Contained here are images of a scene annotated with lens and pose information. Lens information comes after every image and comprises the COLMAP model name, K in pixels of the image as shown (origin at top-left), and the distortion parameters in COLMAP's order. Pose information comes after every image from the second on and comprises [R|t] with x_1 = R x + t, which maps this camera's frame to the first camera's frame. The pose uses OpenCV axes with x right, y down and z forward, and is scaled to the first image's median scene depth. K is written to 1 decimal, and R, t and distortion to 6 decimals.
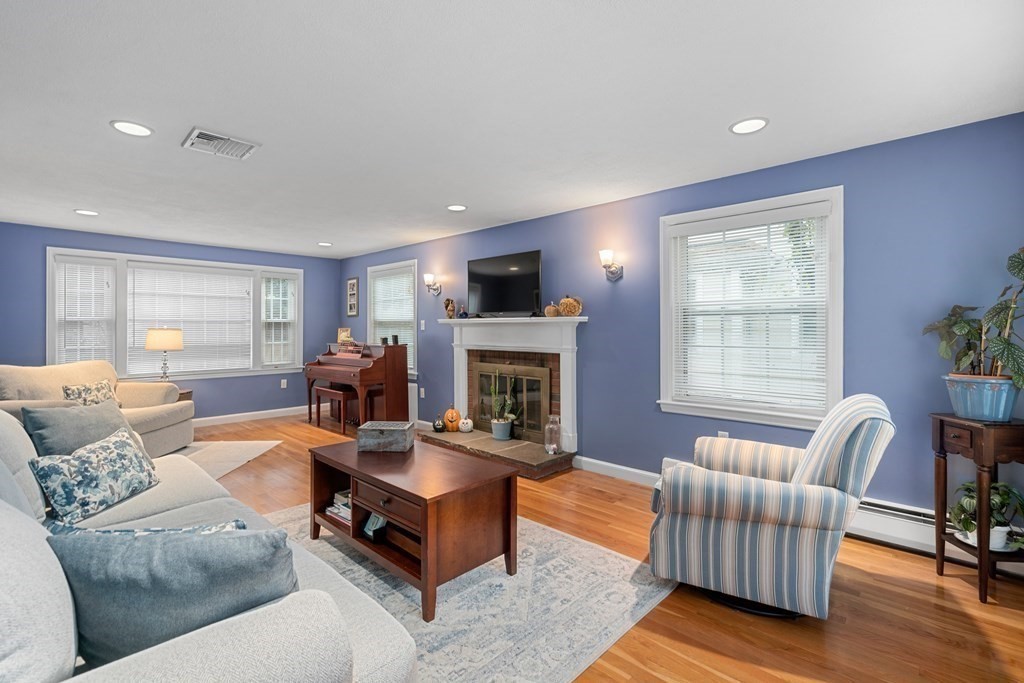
lens RADIAL K [[469.1, 0, 515.2], [0, 469.1, 336.9], [0, 0, 1]] dist [-0.004693, 0.002447]
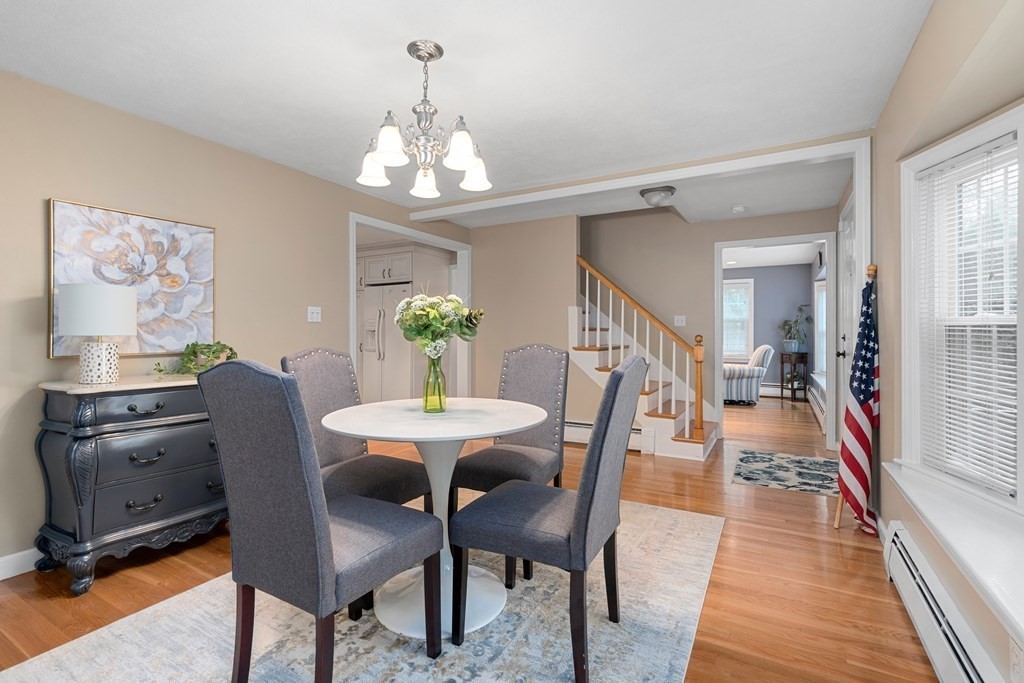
lens RADIAL K [[469.1, 0, 508.5], [0, 469.1, 331.6], [0, 0, 1]] dist [-0.004693, 0.002447]
pose [[0.974709, -0.006368, 0.223386, -1.684832], [0.006497, 0.999979, 0.000157, 0.003301], [-0.223382, 0.001299, 0.974730, -1.766442]]
